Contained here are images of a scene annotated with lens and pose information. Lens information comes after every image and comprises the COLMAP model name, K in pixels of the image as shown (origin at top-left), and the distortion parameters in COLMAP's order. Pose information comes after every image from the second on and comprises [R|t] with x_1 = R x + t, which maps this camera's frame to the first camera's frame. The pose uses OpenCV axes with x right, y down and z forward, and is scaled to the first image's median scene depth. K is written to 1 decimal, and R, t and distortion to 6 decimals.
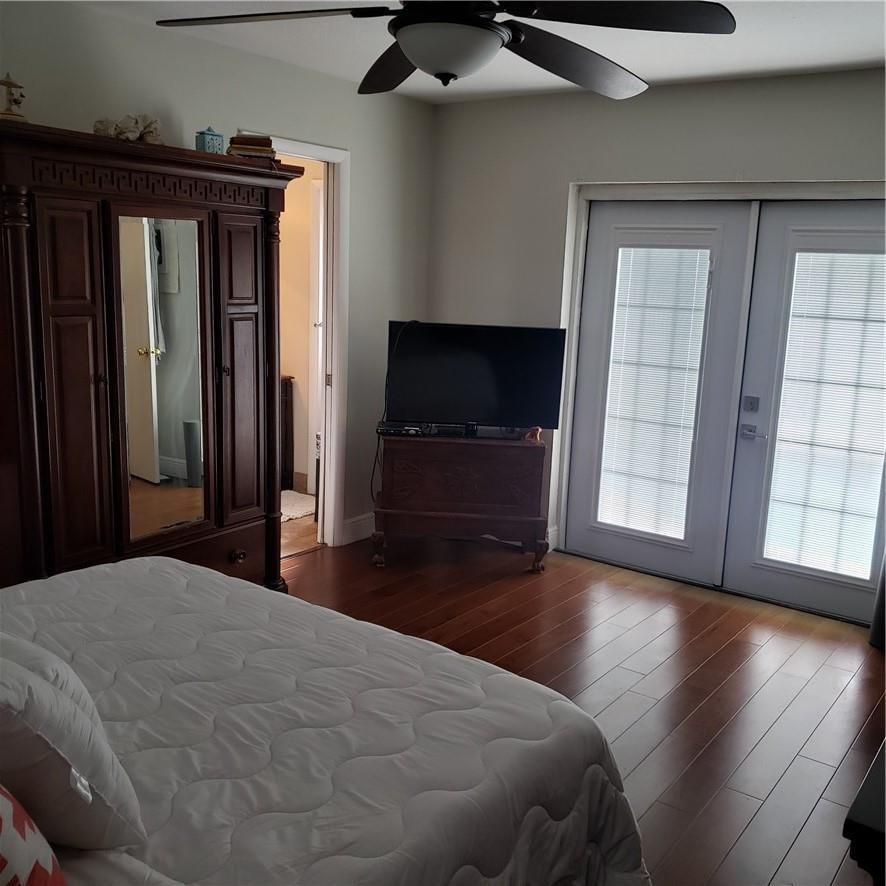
lens RADIAL K [[924.1, 0, 443.4], [0, 924.1, 444.5], [0, 0, 1]] dist [0.023139, 0.000000]
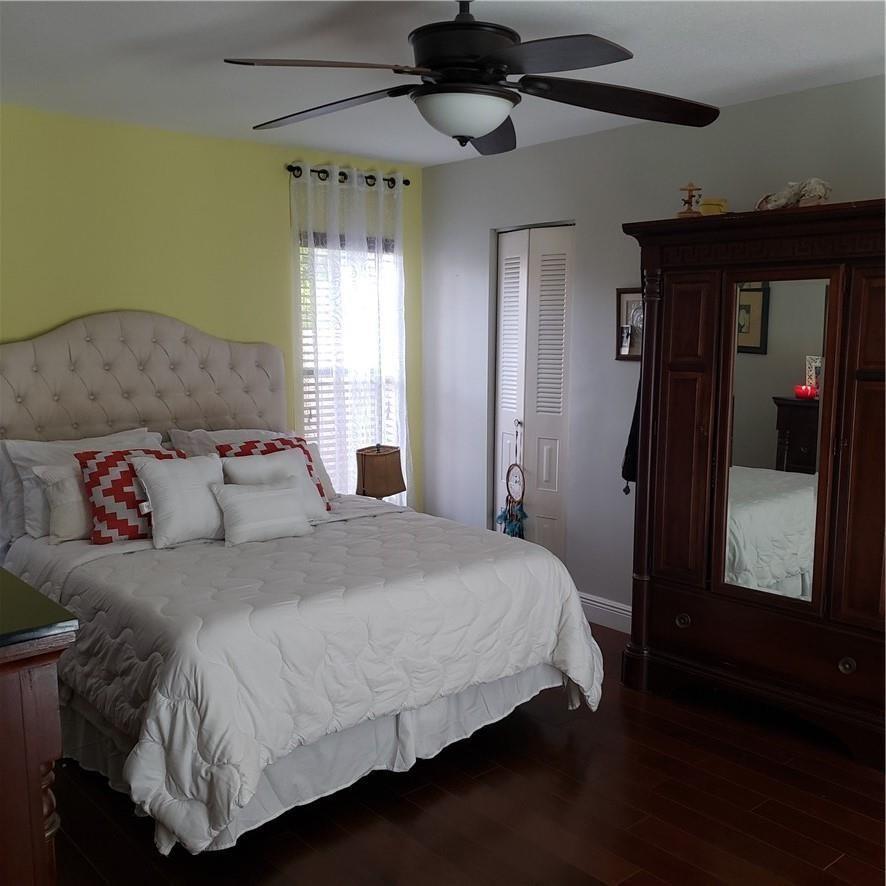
lens RADIAL K [[924.1, 0, 442.8], [0, 924.1, 444.4], [0, 0, 1]] dist [0.023139, 0.000000]
pose [[-0.205773, 0.089909, -0.974461, 0.821220], [-0.196826, 0.971619, 0.131209, -0.141833], [0.958602, 0.218798, -0.182236, 0.936541]]
